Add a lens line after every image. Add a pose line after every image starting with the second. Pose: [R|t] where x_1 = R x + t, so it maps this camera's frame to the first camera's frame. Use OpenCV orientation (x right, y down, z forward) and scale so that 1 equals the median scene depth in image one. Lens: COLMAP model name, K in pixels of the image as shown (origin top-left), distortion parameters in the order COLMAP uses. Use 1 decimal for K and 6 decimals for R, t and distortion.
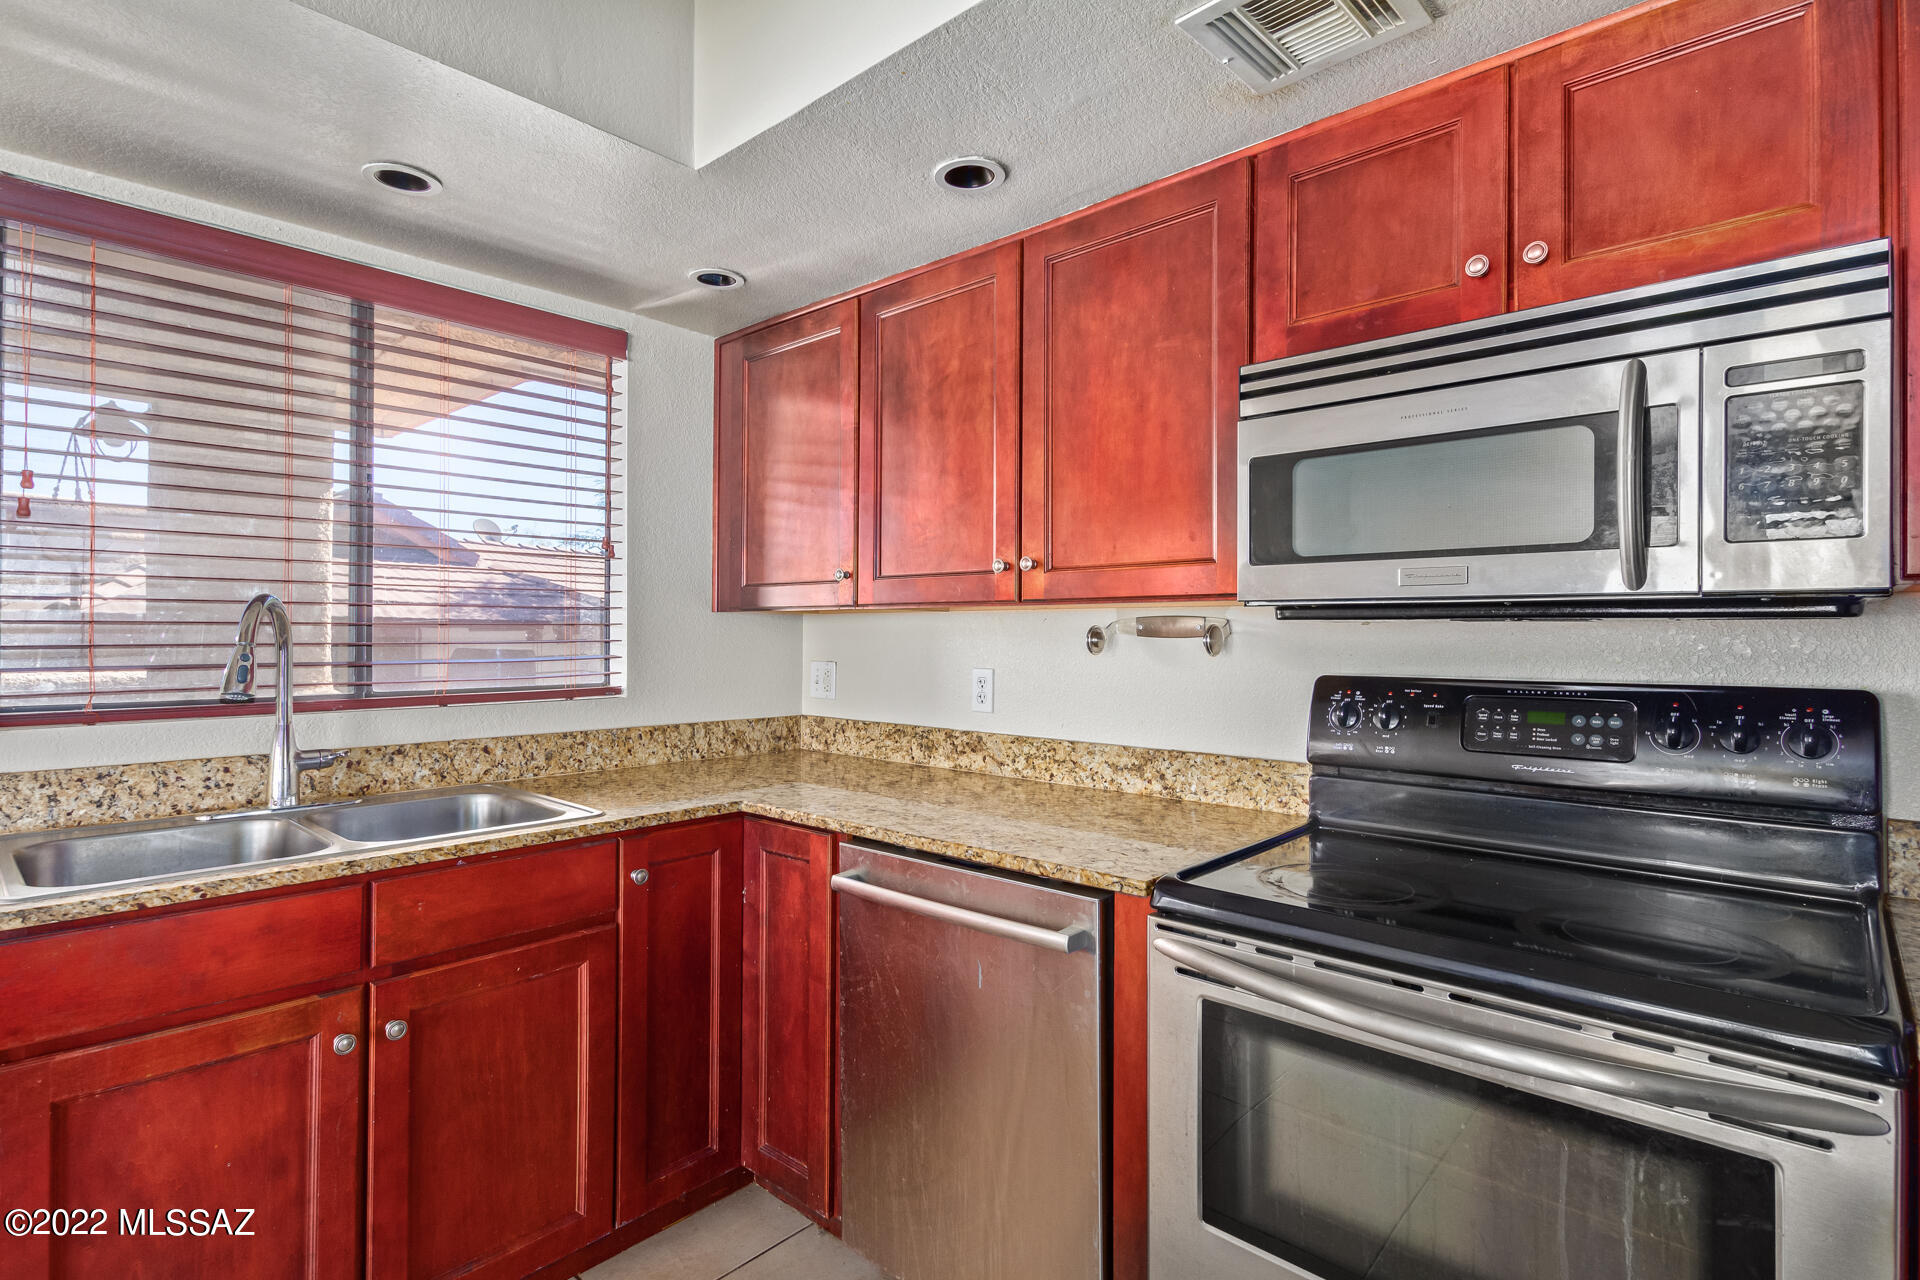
lens RADIAL K [[933.6, 0, 961.2], [0, 933.6, 633.1], [0, 0, 1]] dist [0.013436, -0.004242]
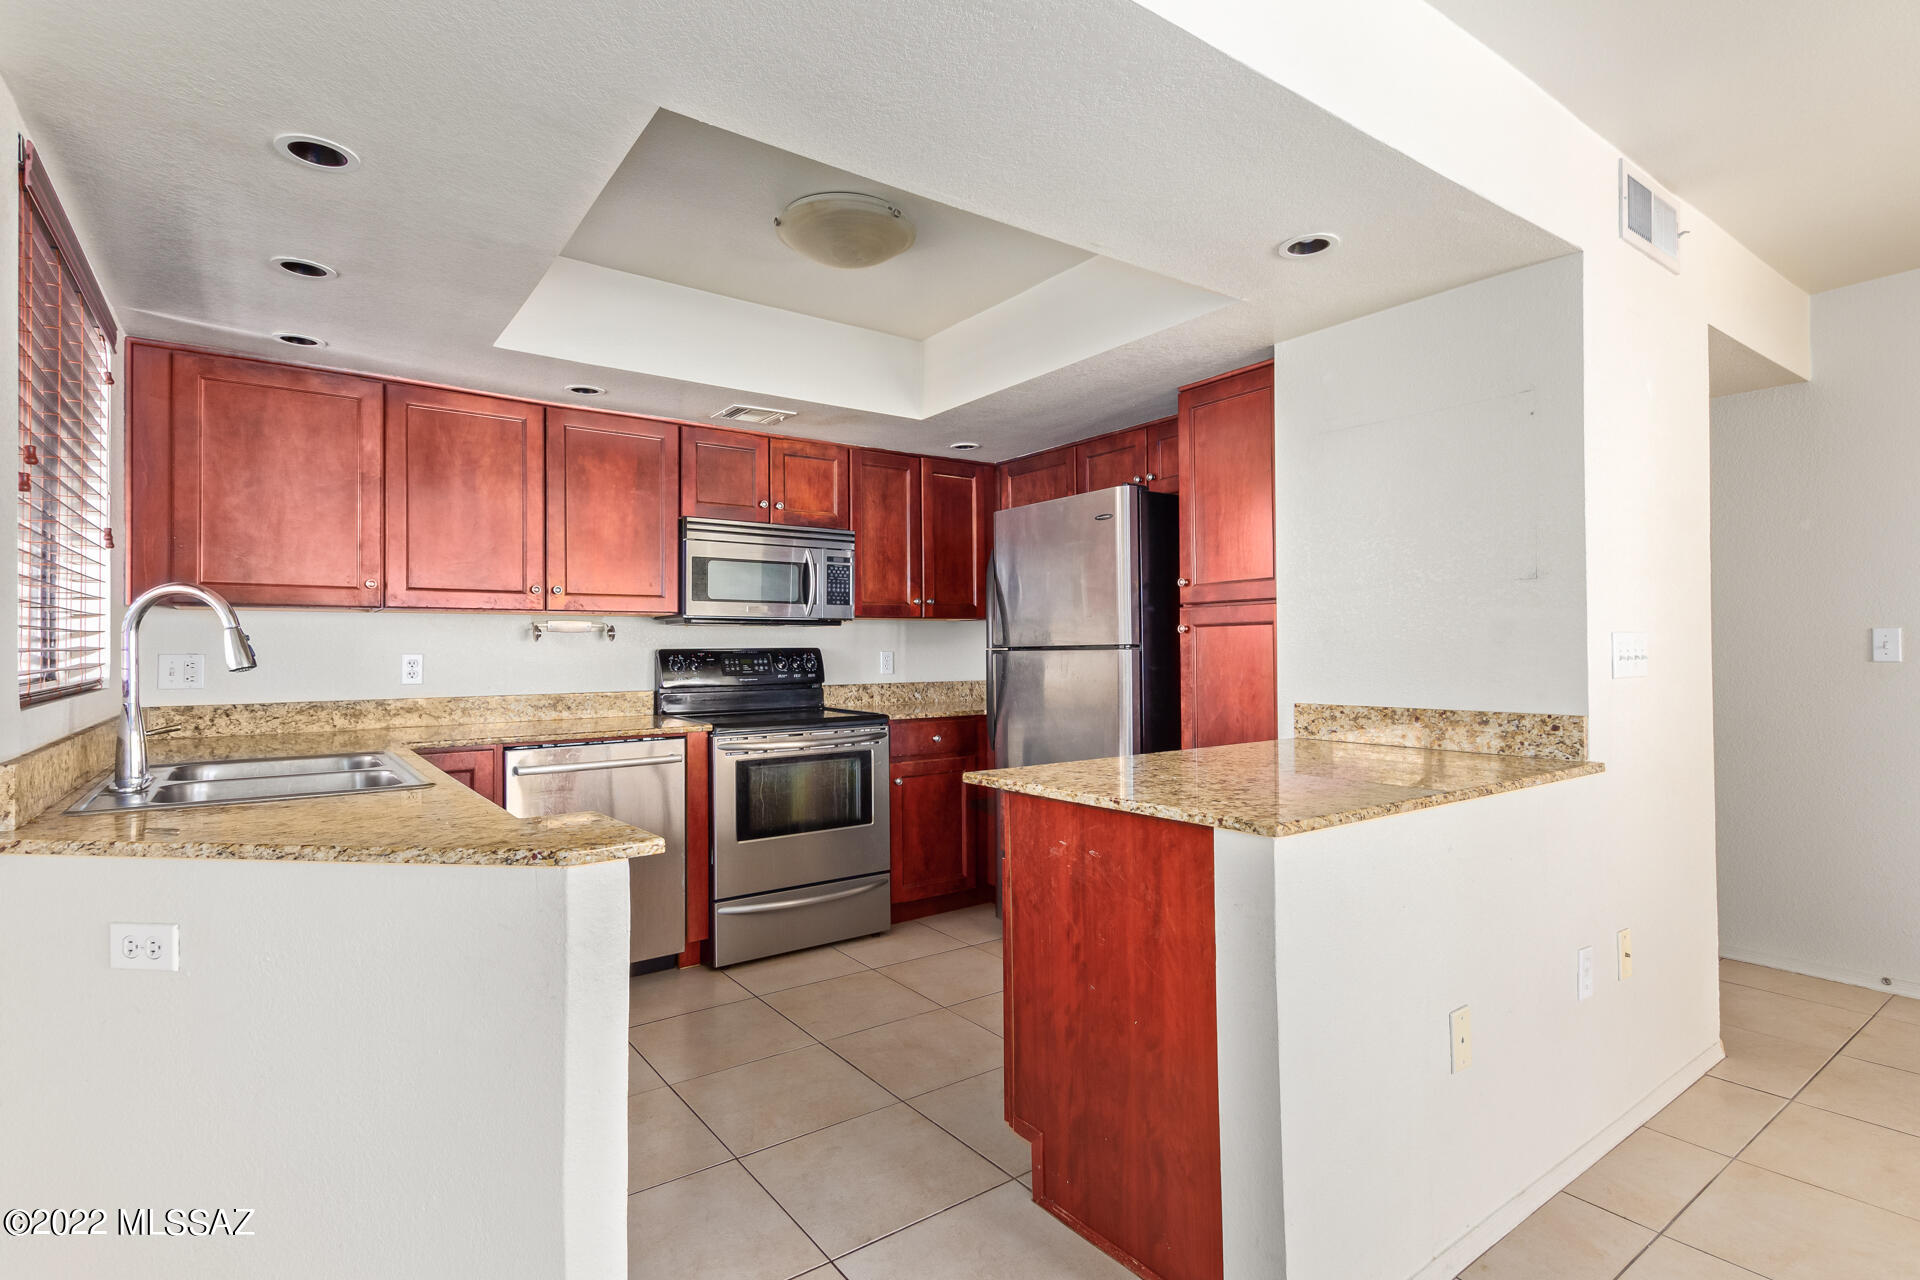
lens RADIAL K [[933.6, 0, 951.8], [0, 933.6, 640.9], [0, 0, 1]] dist [0.013436, -0.004242]
pose [[0.212486, 0.002346, 0.977161, -1.586416], [0.003610, 0.999988, -0.003185, 0.034392], [-0.977157, 0.004204, 0.212475, -0.137259]]
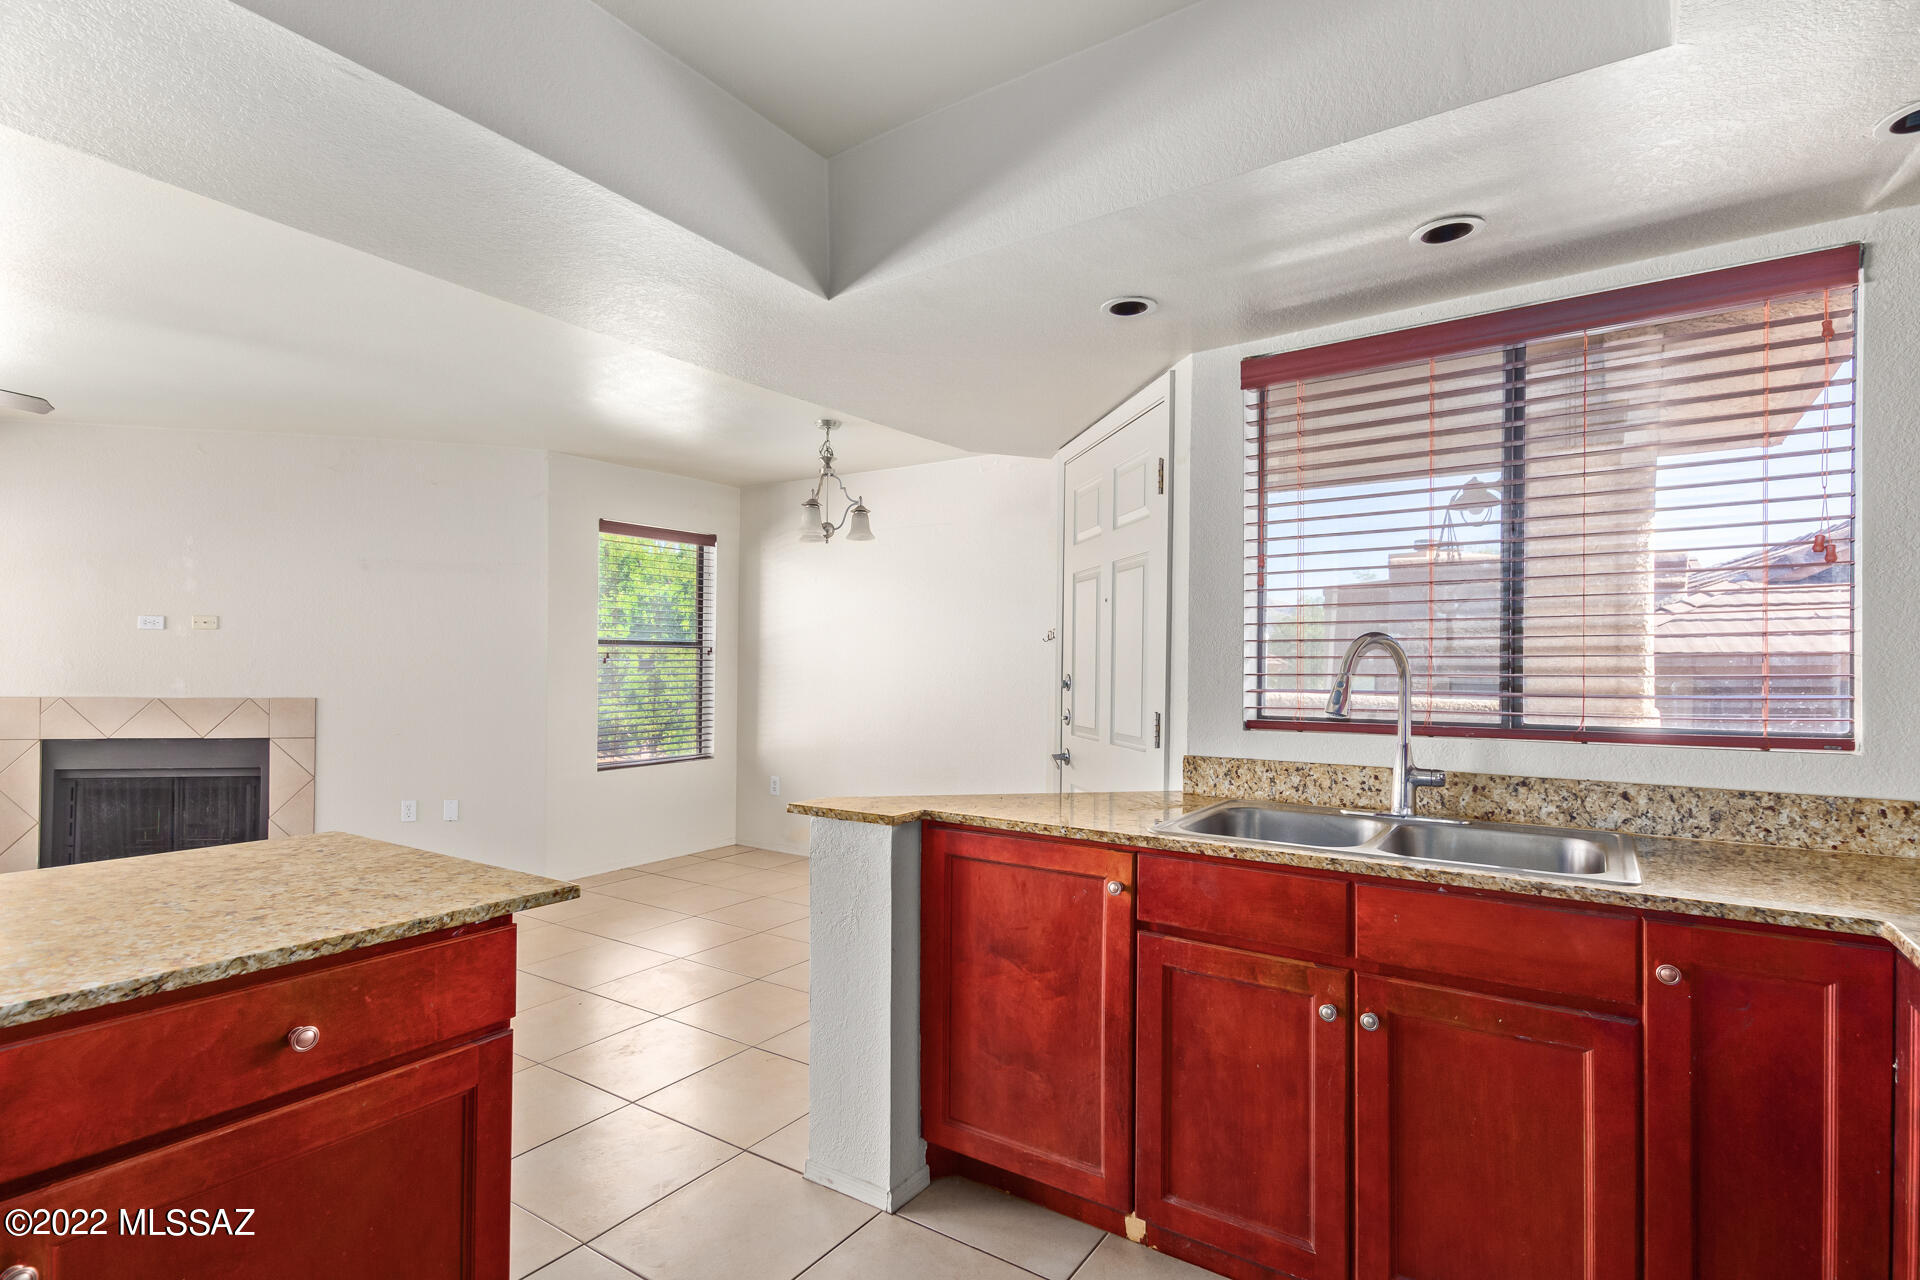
lens RADIAL K [[933.6, 0, 966.0], [0, 933.6, 666.6], [0, 0, 1]] dist [0.013436, -0.004242]
pose [[0.147175, -0.002332, -0.989108, 0.341737], [-0.003434, 0.999990, -0.002868, 0.007142], [0.989105, 0.003819, 0.147166, 0.295881]]
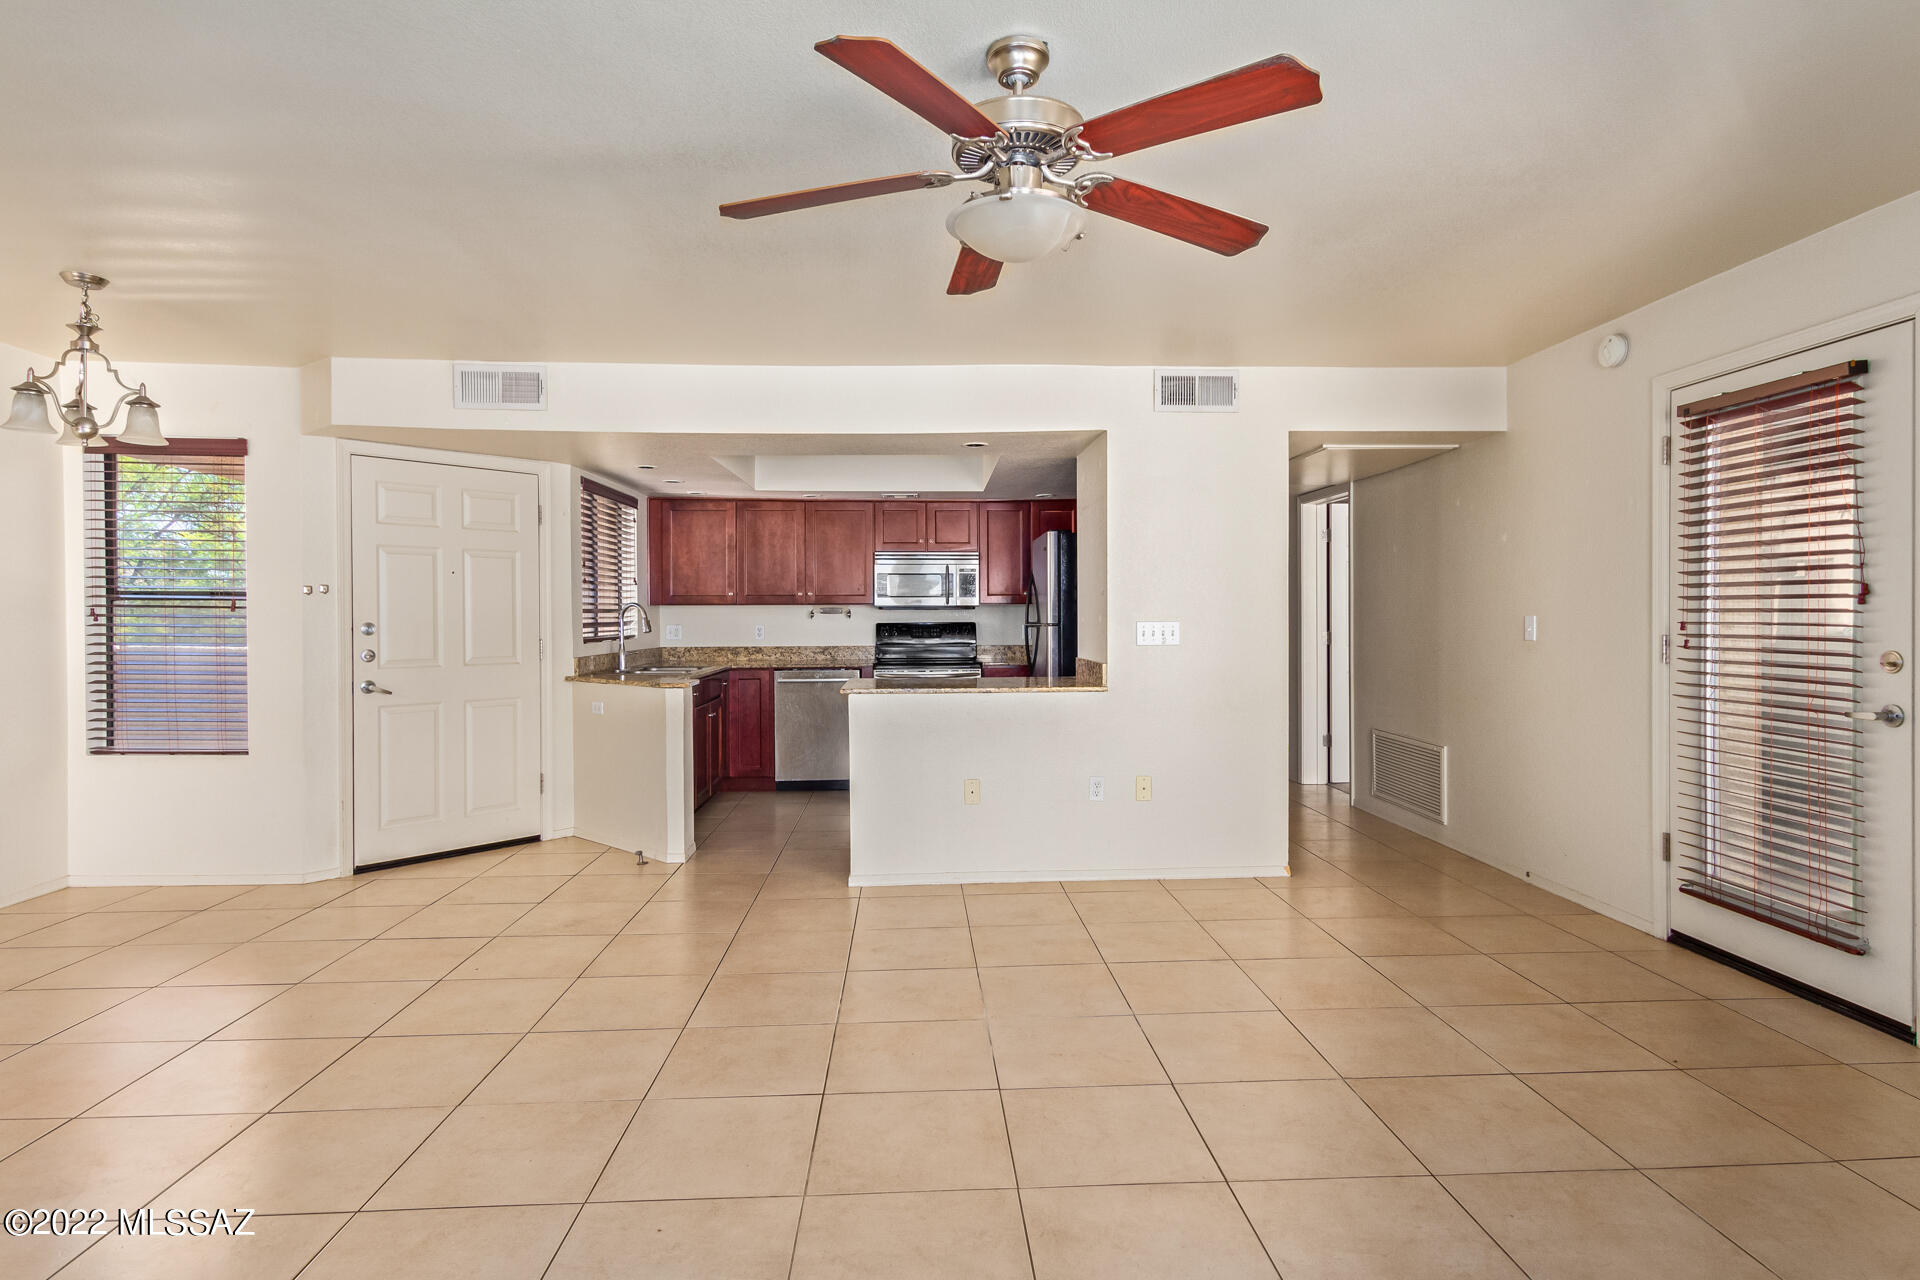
lens RADIAL K [[933.6, 0, 952.7], [0, 933.6, 625.3], [0, 0, 1]] dist [0.013436, -0.004242]
pose [[0.710693, -0.015688, 0.703328, -2.144039], [0.005626, 0.999846, 0.016616, -0.010199], [-0.703480, -0.007852, 0.710672, -2.014993]]
